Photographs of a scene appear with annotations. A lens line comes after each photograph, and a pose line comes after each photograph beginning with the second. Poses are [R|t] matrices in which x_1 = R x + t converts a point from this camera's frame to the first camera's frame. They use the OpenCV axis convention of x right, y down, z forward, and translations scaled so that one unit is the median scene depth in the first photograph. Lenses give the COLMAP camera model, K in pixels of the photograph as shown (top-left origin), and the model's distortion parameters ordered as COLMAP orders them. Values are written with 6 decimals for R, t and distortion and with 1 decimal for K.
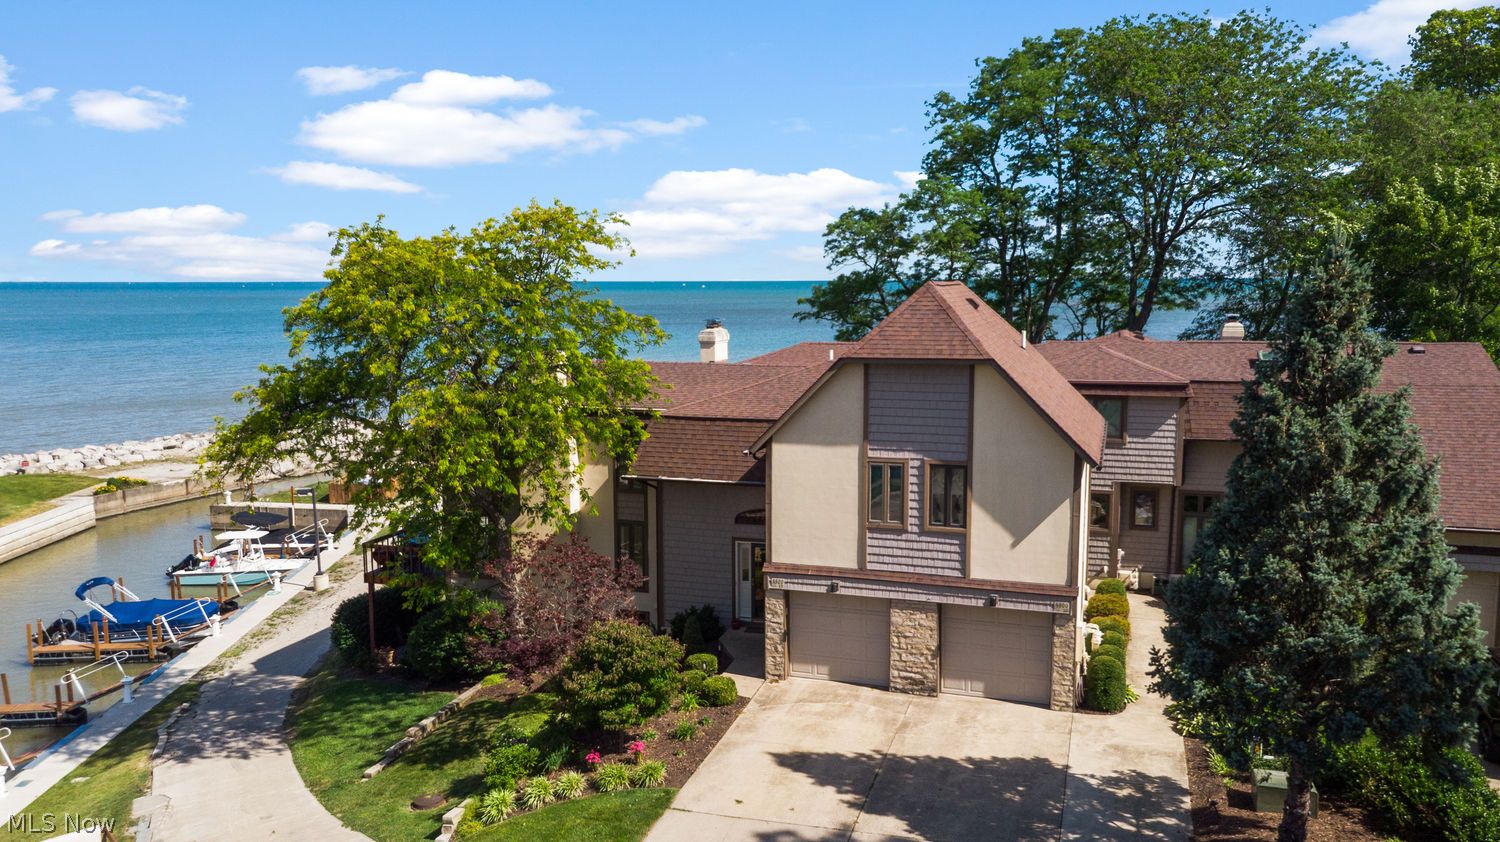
lens RADIAL K [[1040.4, 0, 787.0], [0, 1040.4, 418.5], [0, 0, 1]] dist [0.045815, 0.000252]
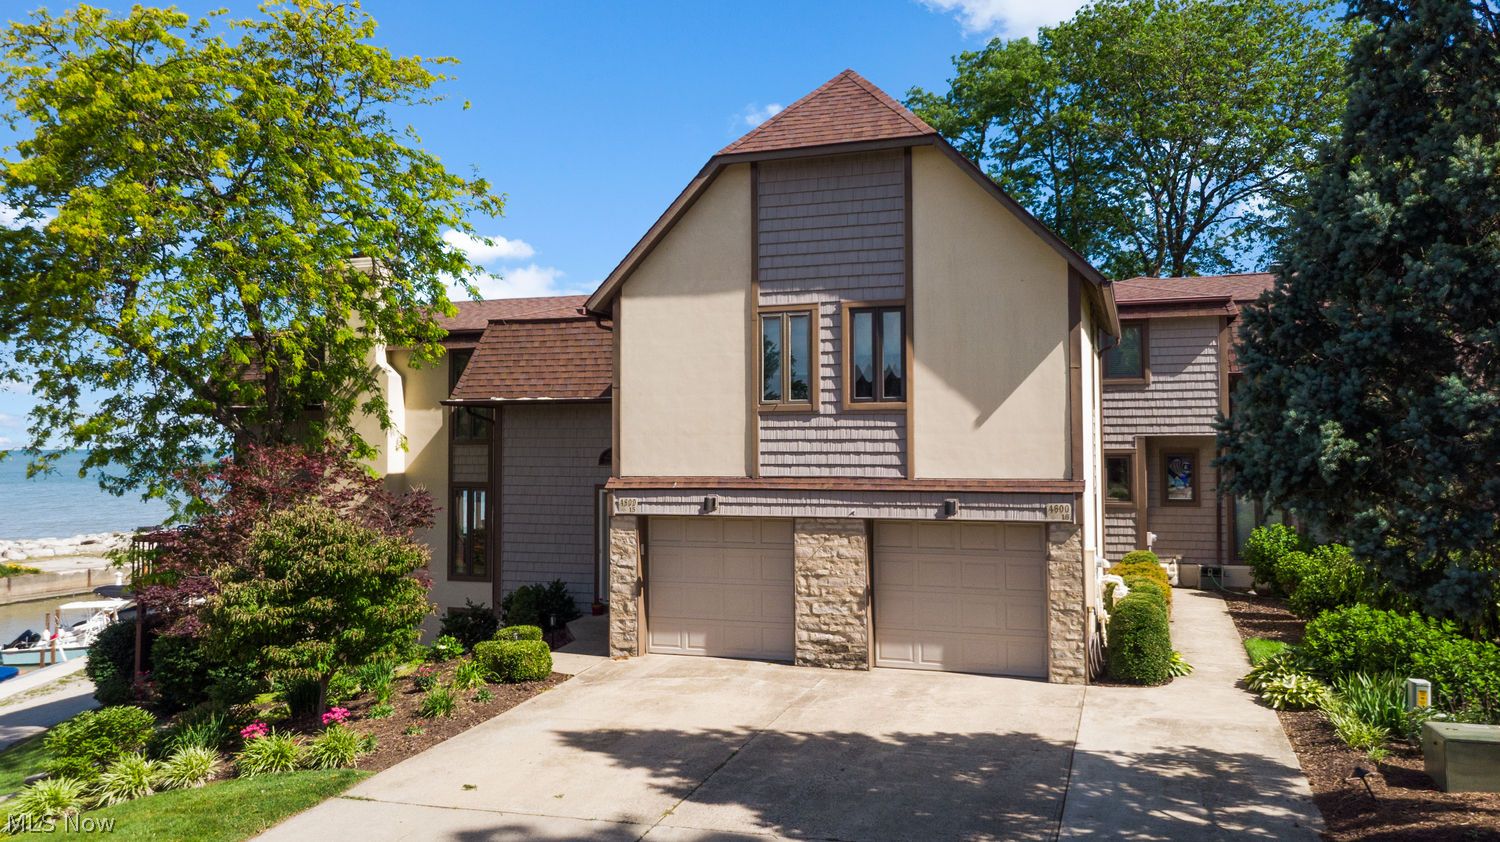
lens RADIAL K [[1110.5, 0, 747.9], [0, 1110.5, 368.4], [0, 0, 1]] dist [0.028975, 0.055083]
pose [[0.999508, -0.013426, -0.028347, 0.091400], [0.009303, 0.989983, -0.140880, 0.178082], [0.029954, 0.140547, 0.989621, 0.303438]]
